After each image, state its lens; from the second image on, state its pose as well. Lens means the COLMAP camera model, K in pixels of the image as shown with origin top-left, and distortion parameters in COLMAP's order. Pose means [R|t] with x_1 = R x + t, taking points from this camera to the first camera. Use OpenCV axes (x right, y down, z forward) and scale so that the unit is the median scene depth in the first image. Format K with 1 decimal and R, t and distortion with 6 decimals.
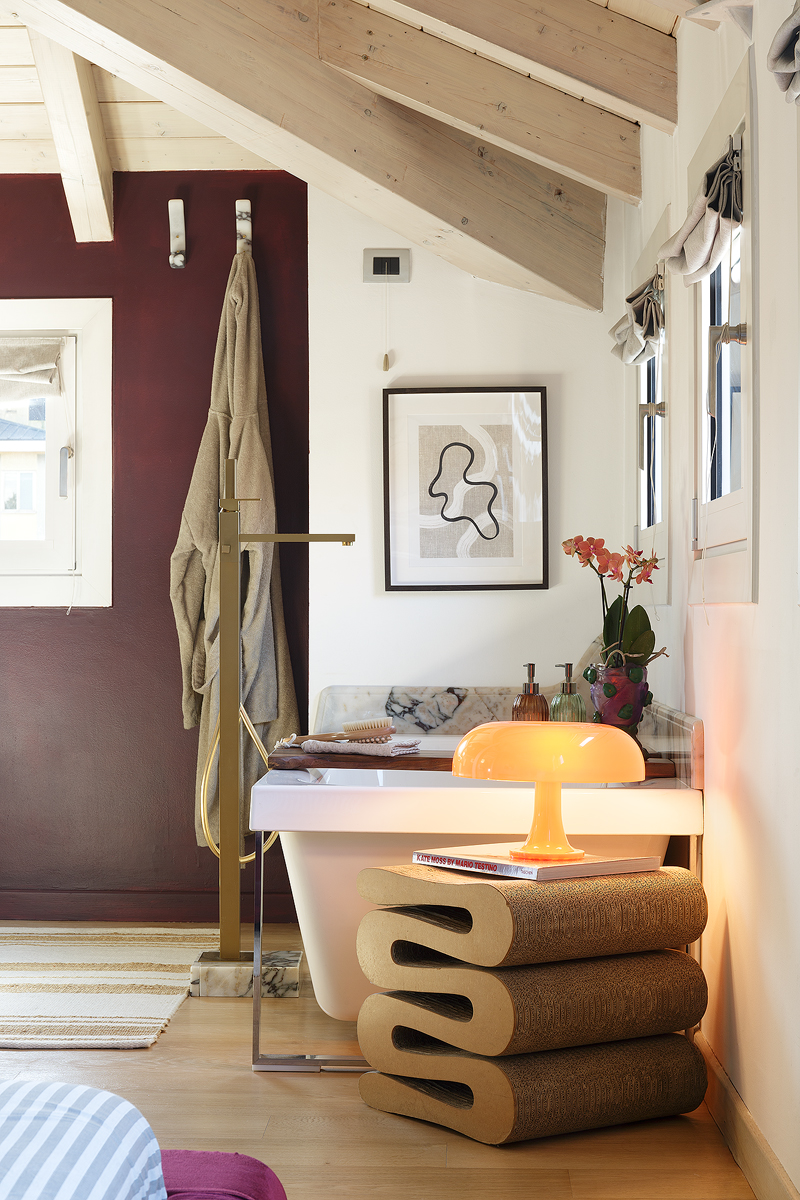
lens RADIAL K [[2366.9, 0, 399.8], [0, 2366.9, 604.7], [0, 0, 1]] dist [-0.069909, 0.000000]
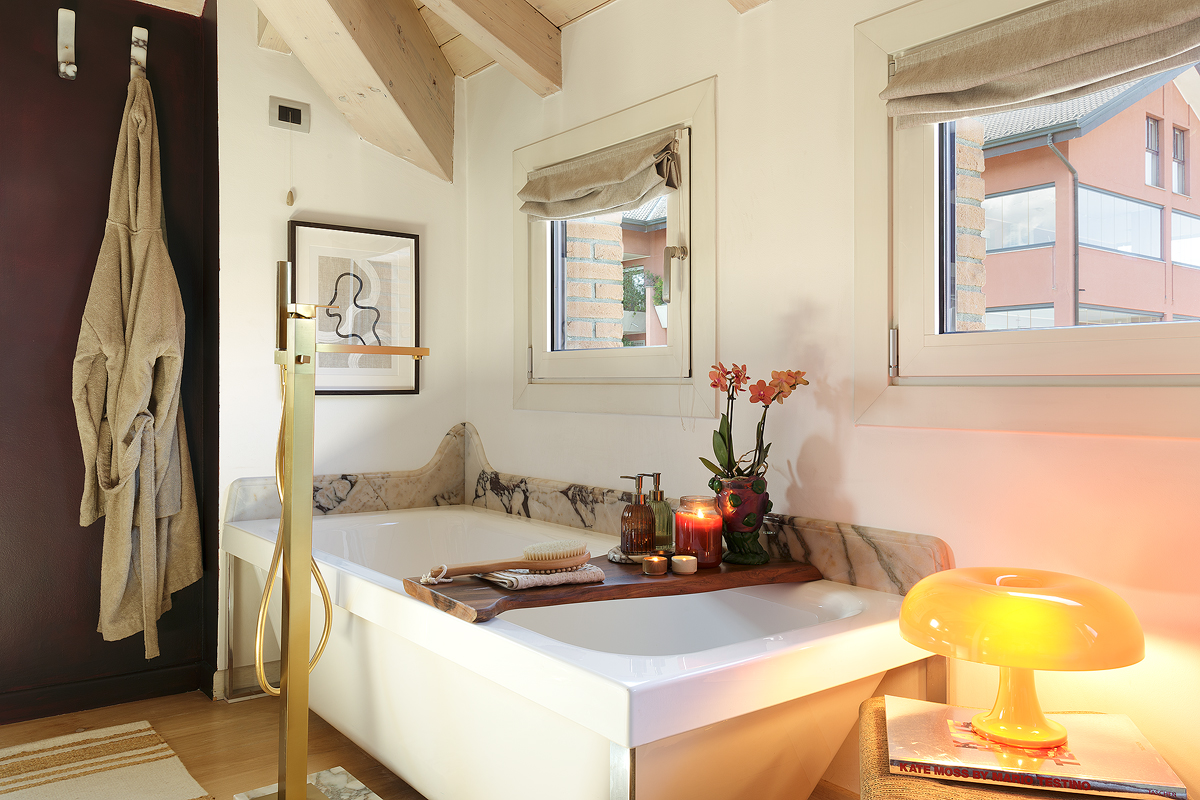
lens RADIAL K [[896.6, 0, 602.2], [0, 896.6, 396.0], [0, 0, 1]] dist [0.013373, -0.004780]
pose [[0.760877, 0.004109, 0.648883, -0.175422], [-0.014241, 0.999845, 0.010367, -0.011892], [-0.648740, -0.017128, 0.760818, 0.562869]]
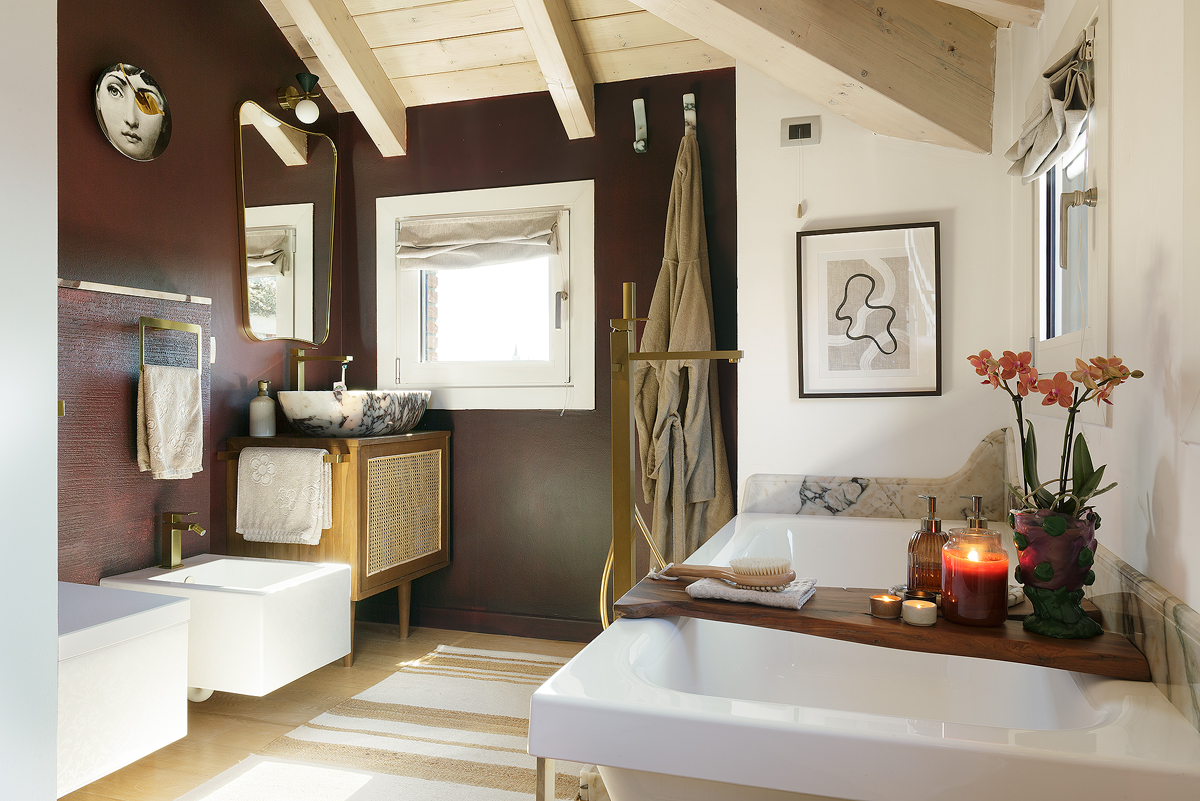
lens RADIAL K [[890.8, 0, 604.7], [0, 890.8, 408.7], [0, 0, 1]] dist [0.003348, -0.012883]
pose [[0.960265, -0.001574, -0.279084, 0.025739], [0.008978, 0.999641, 0.025253, -0.012710], [0.278944, -0.026756, 0.959935, 0.527500]]
